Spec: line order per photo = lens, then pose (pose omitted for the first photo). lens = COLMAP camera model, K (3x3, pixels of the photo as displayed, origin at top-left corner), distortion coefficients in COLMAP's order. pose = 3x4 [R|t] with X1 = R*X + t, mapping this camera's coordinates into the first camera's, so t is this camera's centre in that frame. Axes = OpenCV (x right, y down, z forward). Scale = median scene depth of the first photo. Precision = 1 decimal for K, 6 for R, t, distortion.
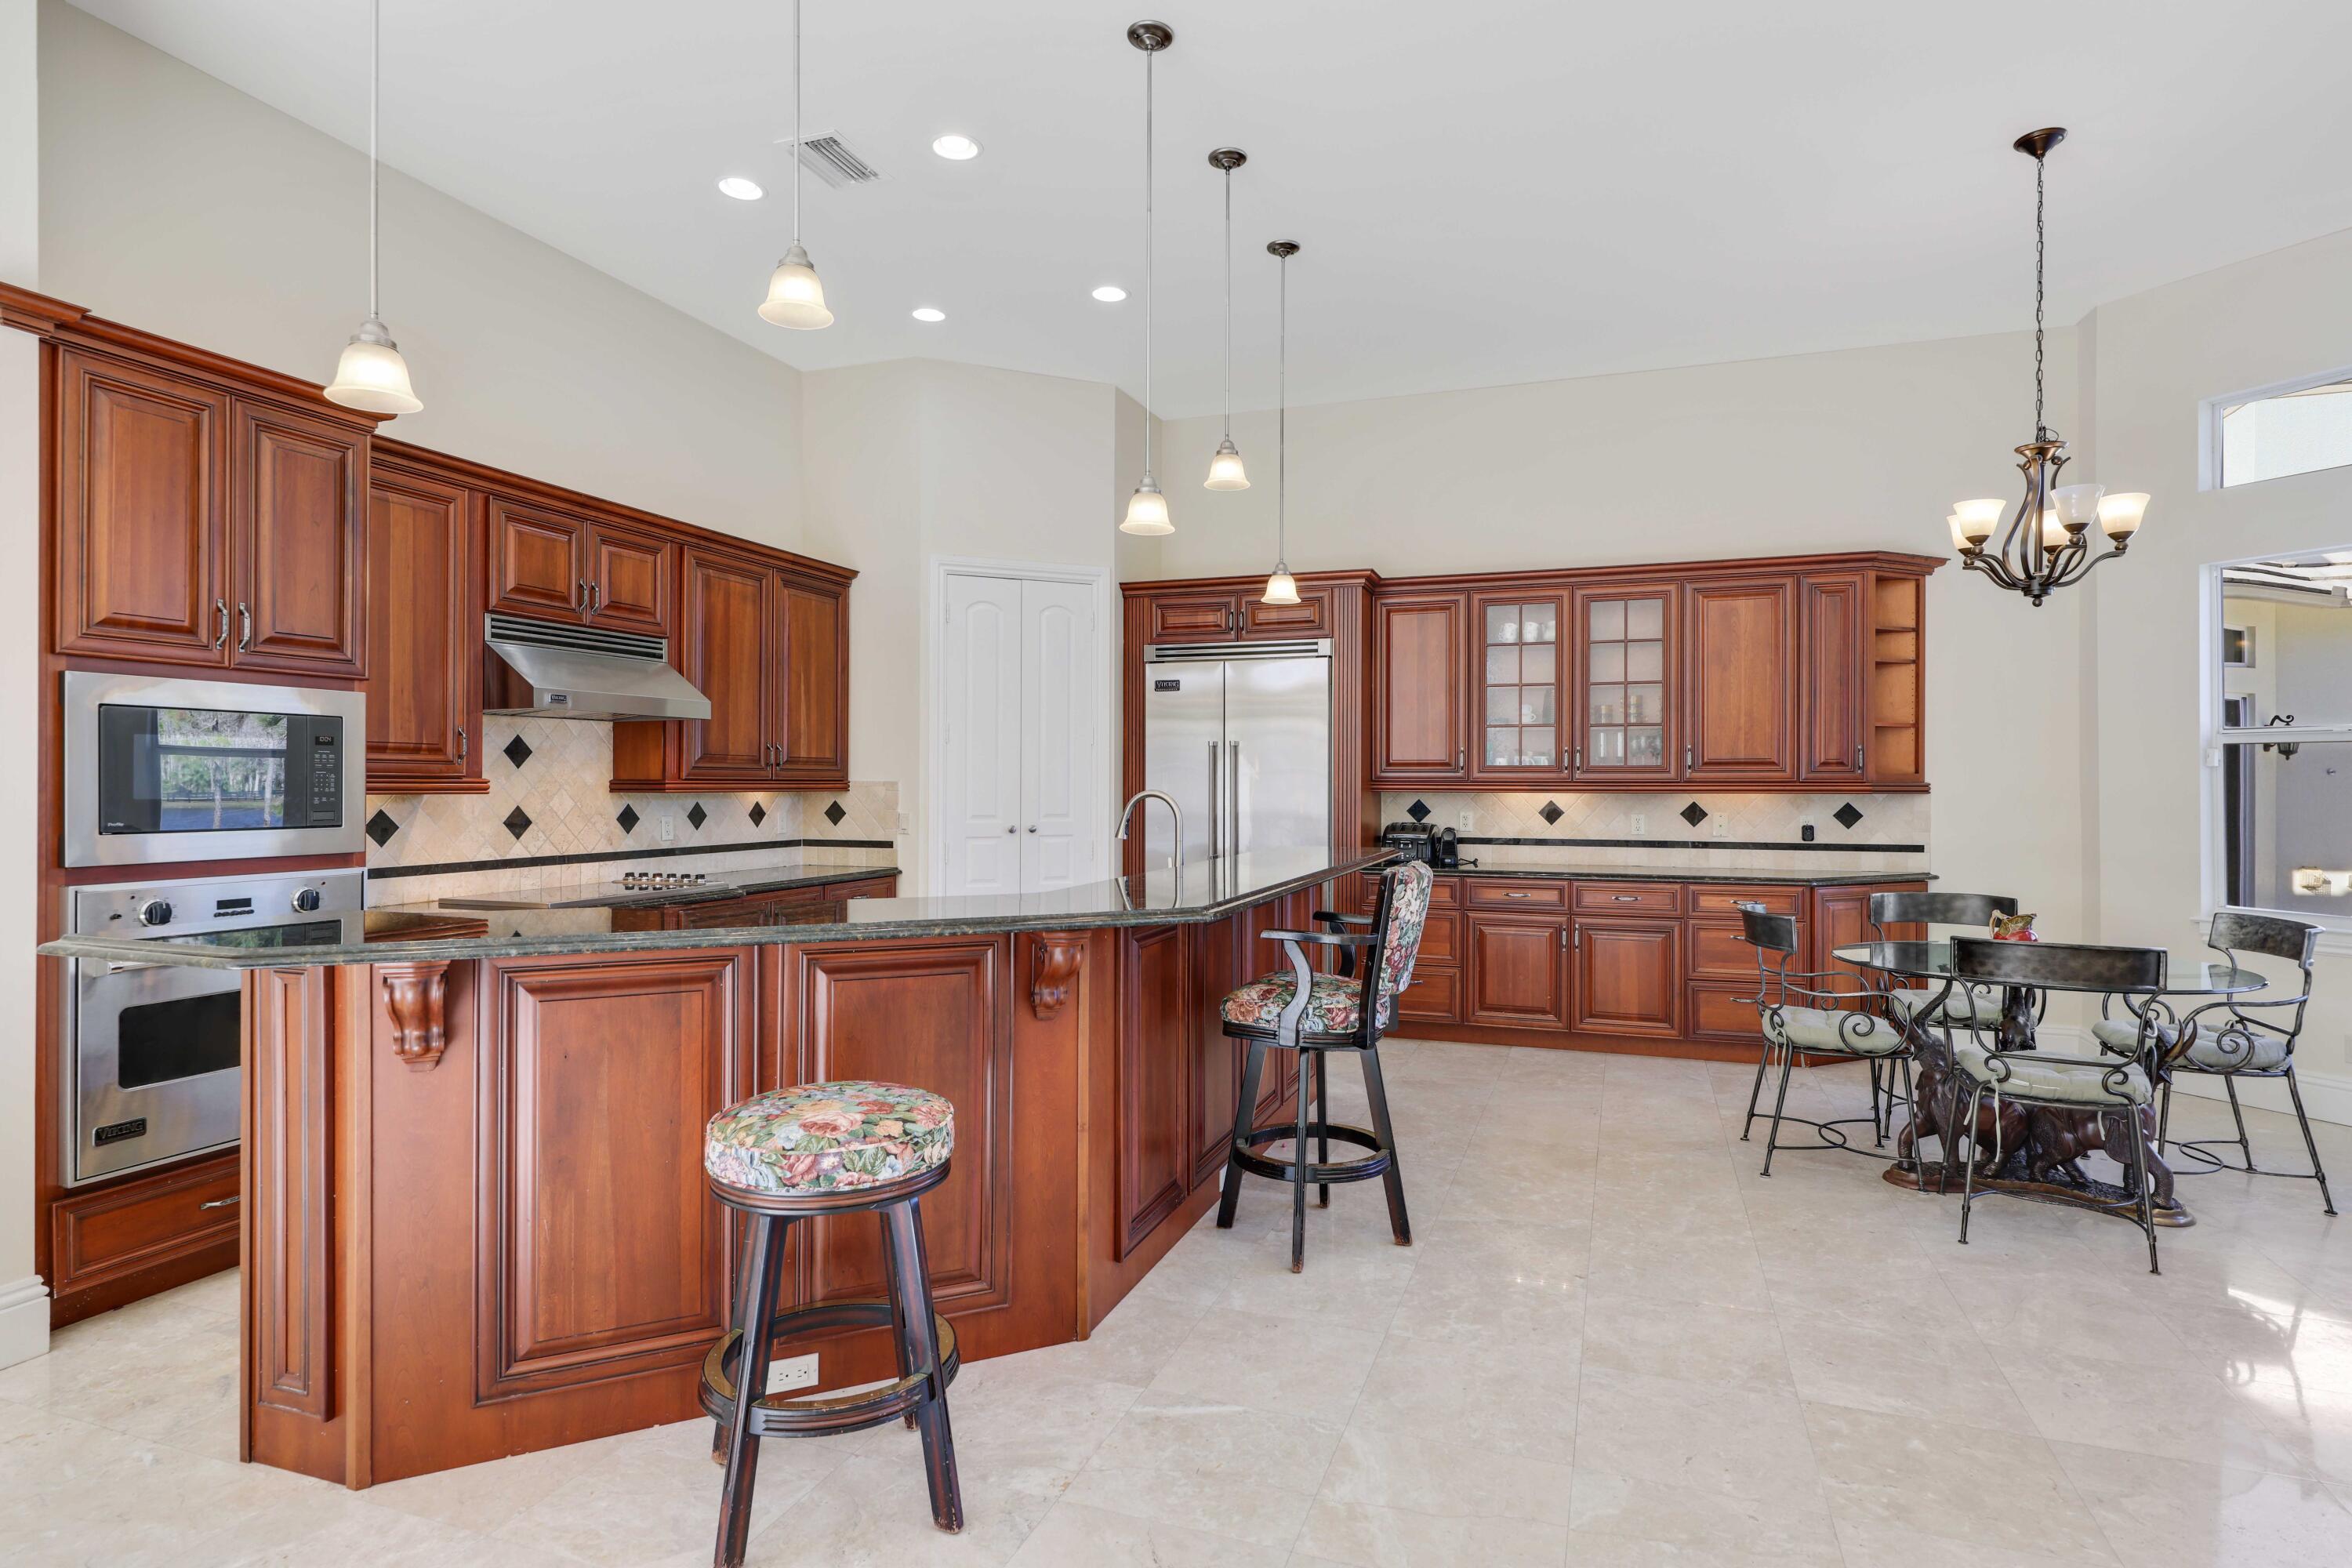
lens RADIAL K [[1190.9, 0, 1196.6], [0, 1190.9, 780.5], [0, 0, 1]] dist [0.002335, 0.001263]
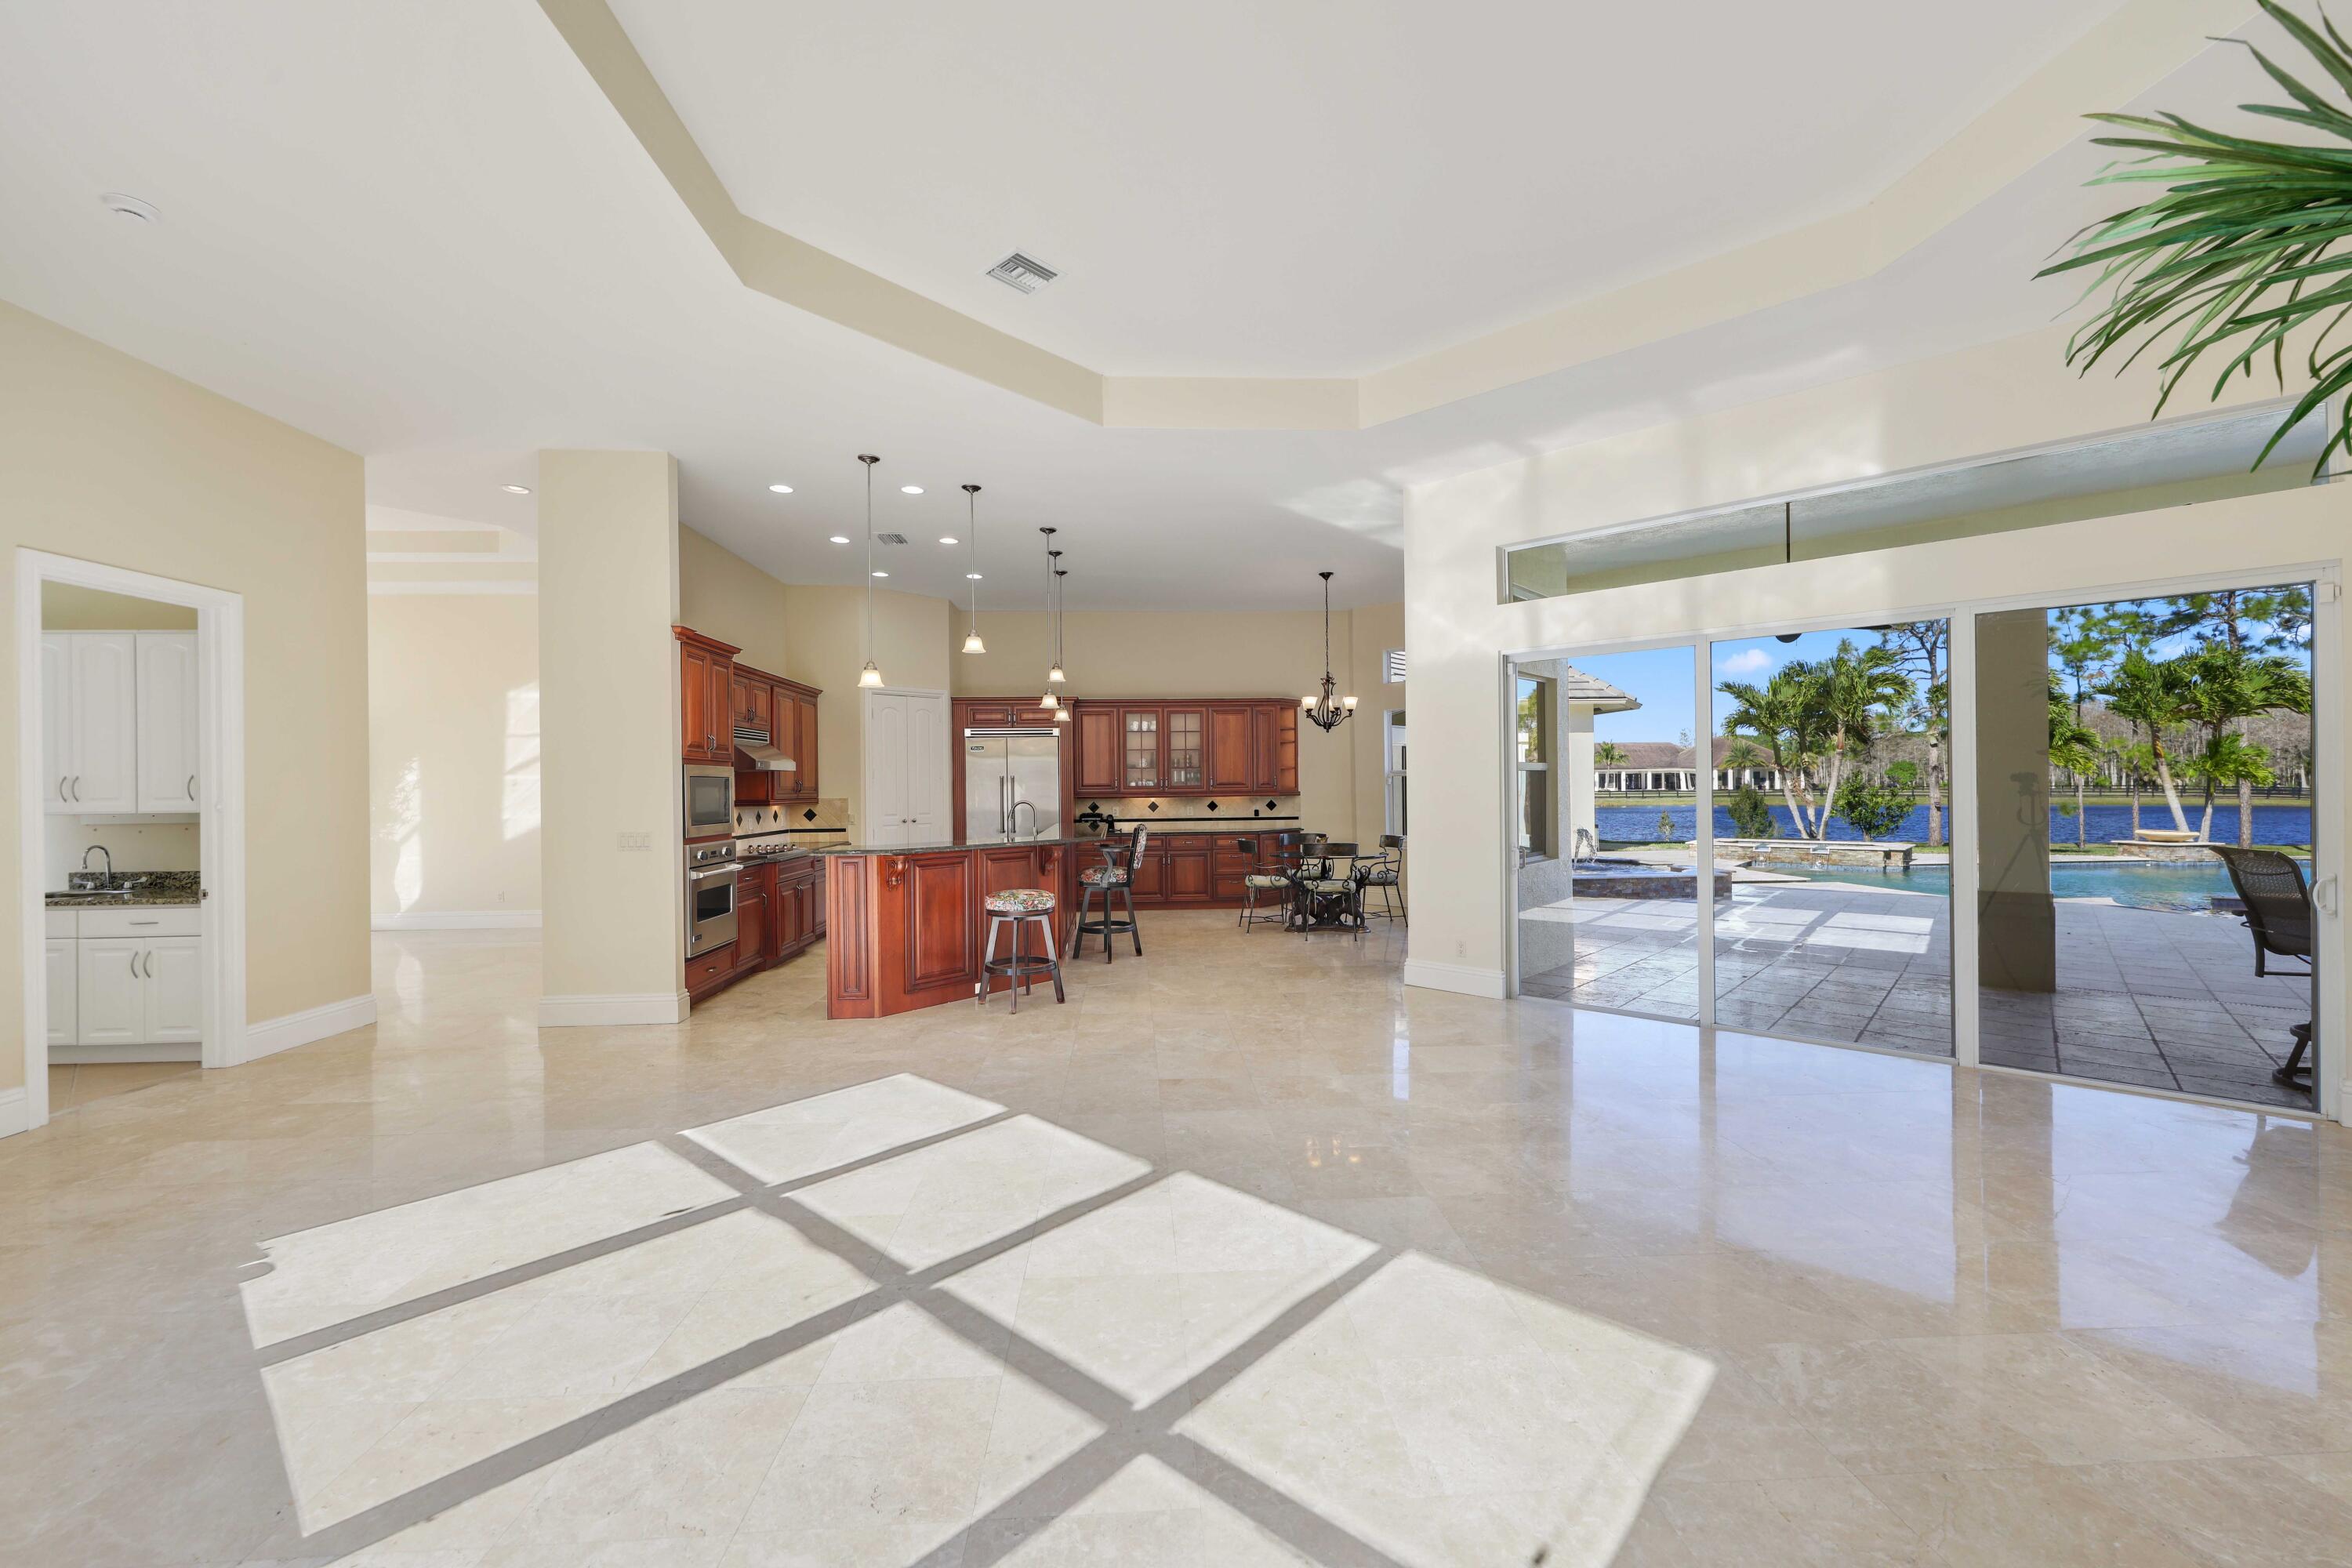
lens RADIAL K [[956.9, 0, 1183.8], [0, 956.9, 784.7], [0, 0, 1]] dist [-0.002086, 0.000853]
pose [[0.915509, -0.011840, 0.402124, -0.425852], [0.012611, 0.999920, 0.000730, -0.017284], [-0.402101, 0.004402, 0.915585, -0.758885]]
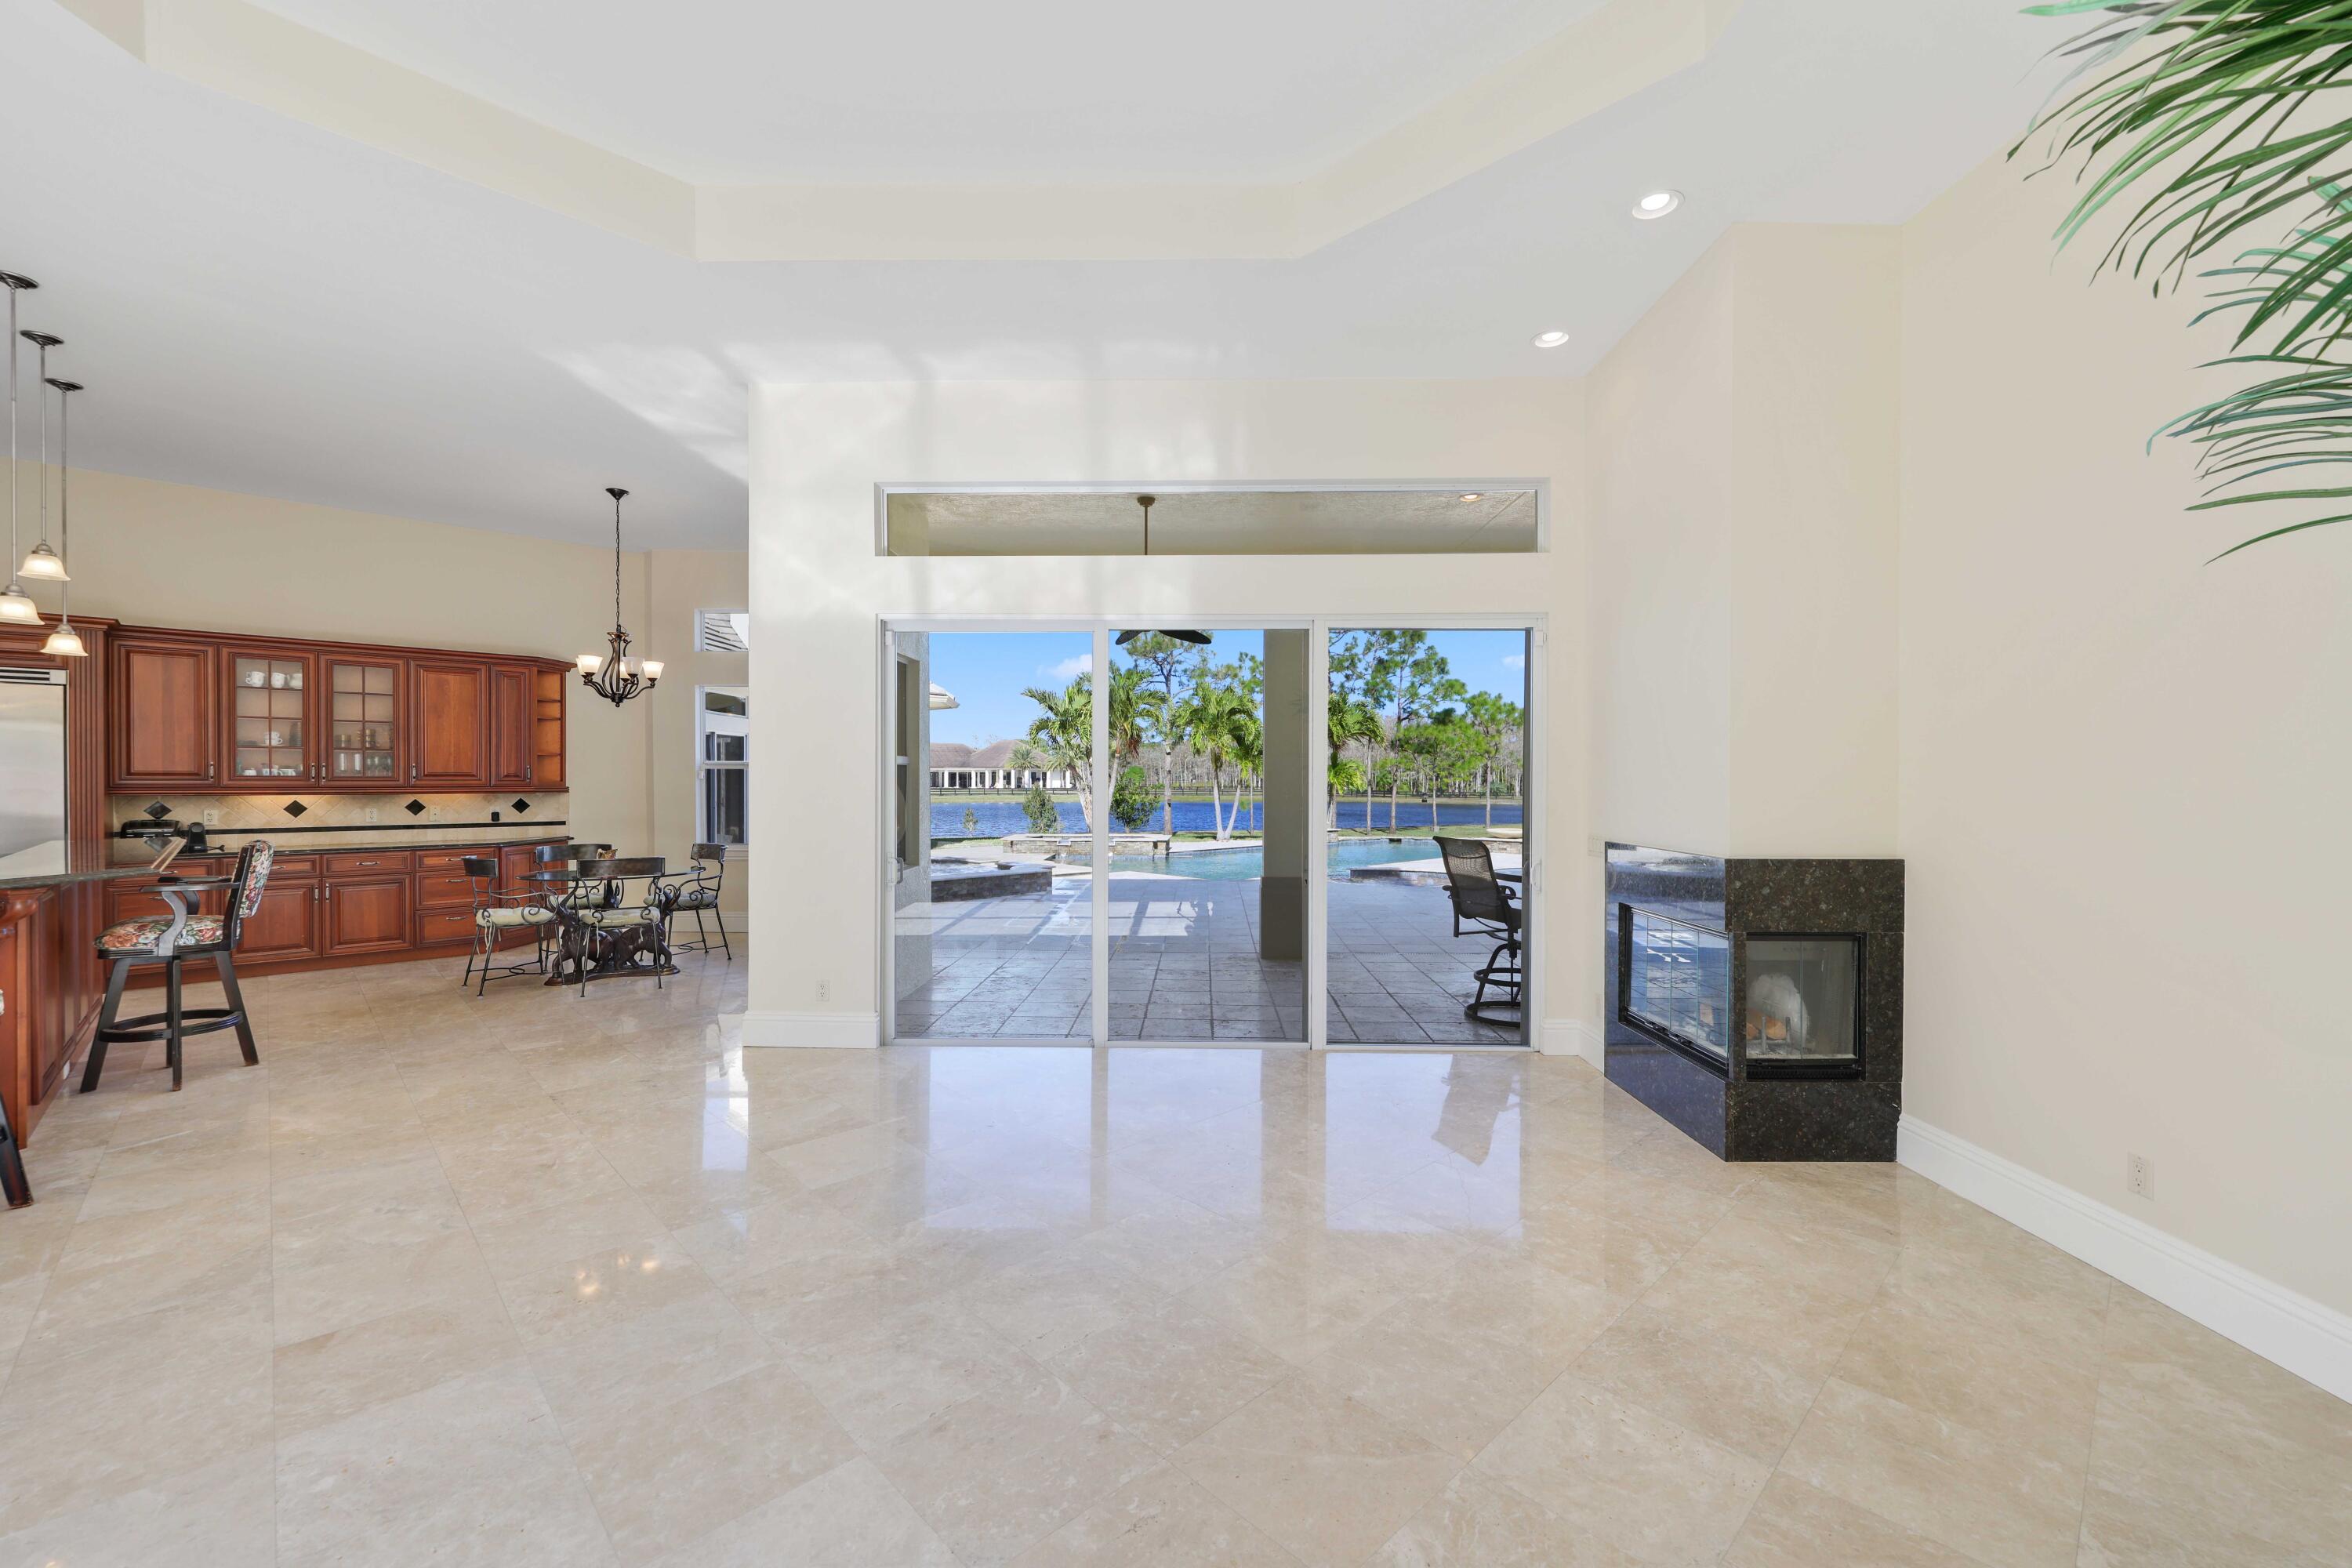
lens RADIAL K [[956.9, 0, 1192.0], [0, 956.9, 787.4], [0, 0, 1]] dist [-0.002086, 0.000853]
pose [[0.430478, -0.008226, 0.902564, -0.309633], [-0.003207, 0.999938, 0.010644, -0.016311], [-0.902595, -0.007477, 0.430425, -0.514895]]
